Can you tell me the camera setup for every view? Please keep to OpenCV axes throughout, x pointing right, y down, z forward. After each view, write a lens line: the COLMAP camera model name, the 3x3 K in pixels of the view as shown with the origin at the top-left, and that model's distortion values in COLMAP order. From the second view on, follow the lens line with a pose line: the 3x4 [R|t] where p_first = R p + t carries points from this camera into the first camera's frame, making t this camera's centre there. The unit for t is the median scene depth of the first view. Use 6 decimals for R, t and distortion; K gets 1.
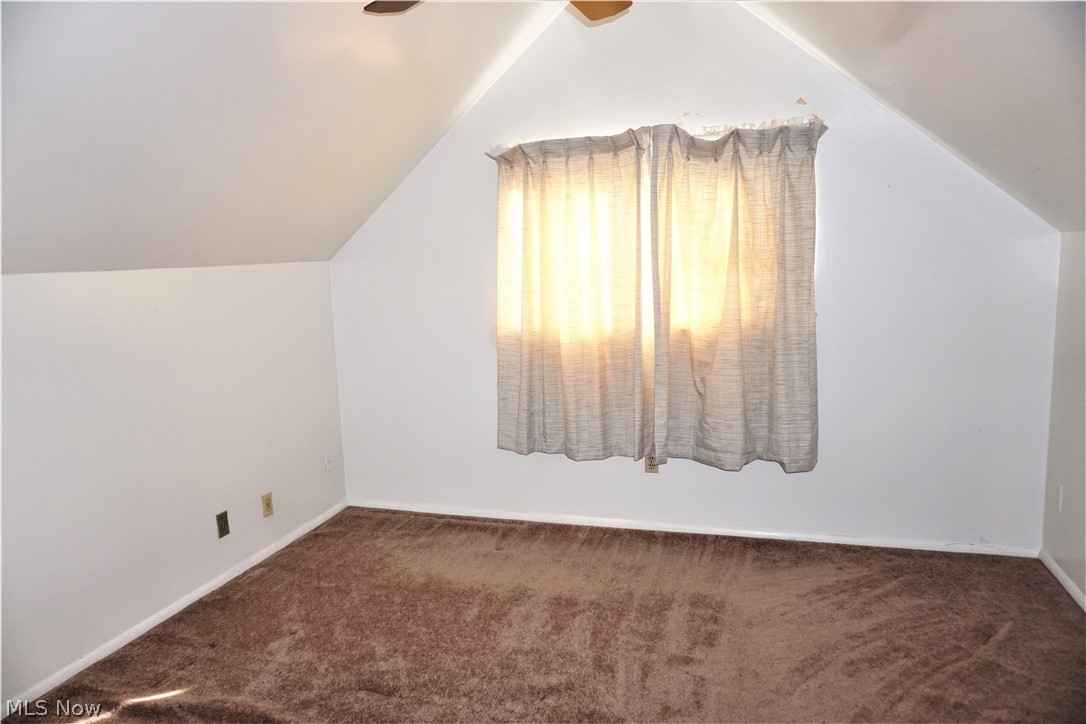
lens RADIAL K [[785.9, 0, 543.0], [0, 785.9, 362.0], [0, 0, 1]] dist [-0.001739, -0.000278]
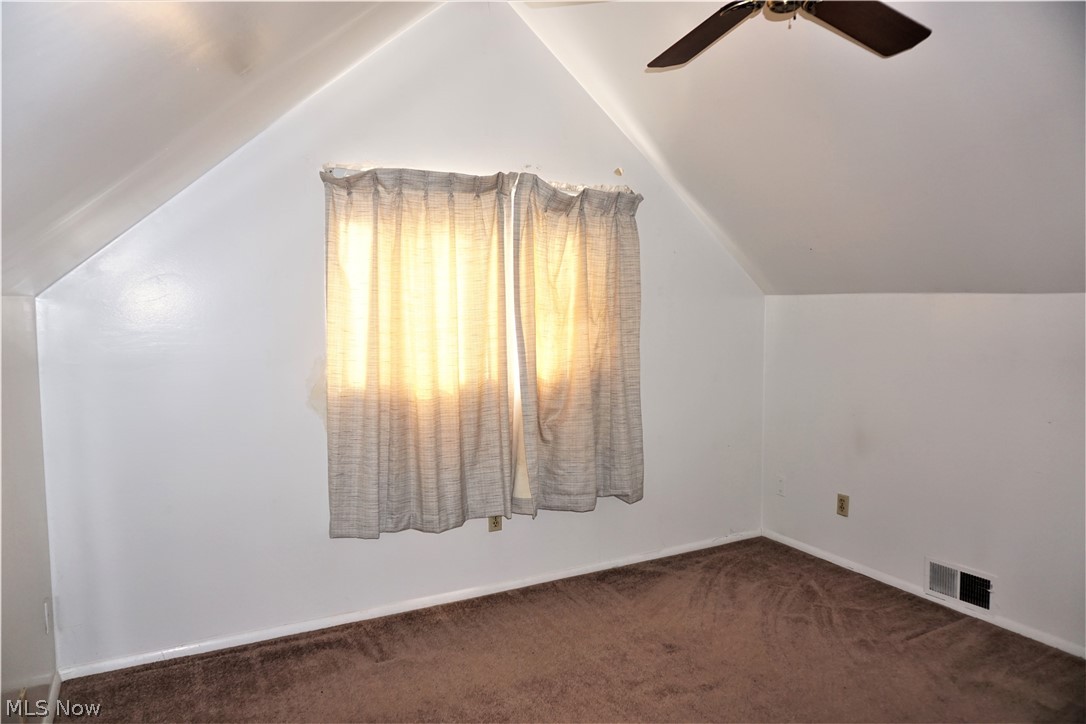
lens RADIAL K [[785.9, 0, 543.0], [0, 785.9, 362.0], [0, 0, 1]] dist [-0.001739, -0.000278]
pose [[0.670955, -0.024222, 0.741103, -0.561434], [0.080689, 0.995916, -0.040502, -0.020759], [-0.737095, 0.086974, 0.670169, 0.327196]]
